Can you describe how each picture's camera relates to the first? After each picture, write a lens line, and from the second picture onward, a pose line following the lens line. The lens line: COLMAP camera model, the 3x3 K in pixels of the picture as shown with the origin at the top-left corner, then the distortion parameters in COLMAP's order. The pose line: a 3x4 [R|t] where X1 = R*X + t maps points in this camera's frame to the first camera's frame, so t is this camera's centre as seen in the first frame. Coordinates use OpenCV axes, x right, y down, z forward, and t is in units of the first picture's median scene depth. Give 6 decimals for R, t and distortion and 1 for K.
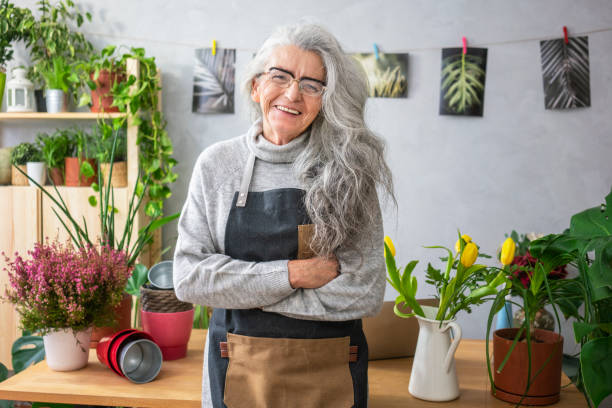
lens RADIAL K [[580.8, 0, 306.0], [0, 580.8, 204.0], [0, 0, 1]] dist [-0.009735, -0.091237]
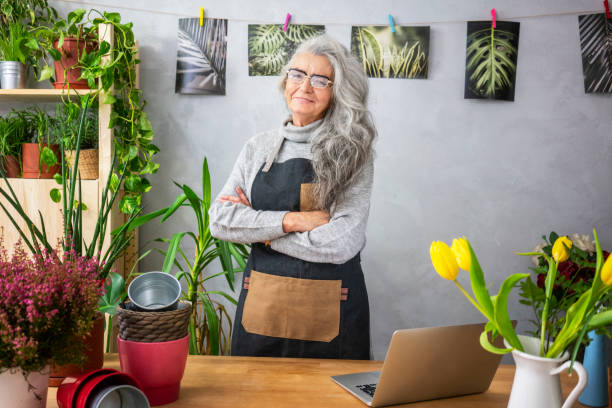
lens RADIAL K [[575.4, 0, 306.0], [0, 575.4, 204.0], [0, 0, 1]] dist [-0.005488, -0.099779]
pose [[0.998557, 0.003715, 0.053577, -0.054227], [-0.003535, 0.999988, -0.003457, 0.008464], [-0.053589, 0.003263, 0.998558, 0.162836]]
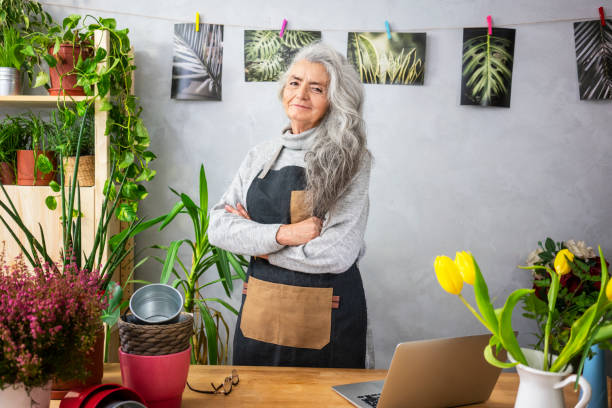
lens RADIAL K [[575.4, 0, 306.0], [0, 575.4, 204.0], [0, 0, 1]] dist [-0.005488, -0.099779]
pose [[0.997535, 0.002209, 0.070135, -0.063971], [-0.002010, 0.999994, -0.002903, -0.001655], [-0.070141, 0.002755, 0.997533, 0.163577]]
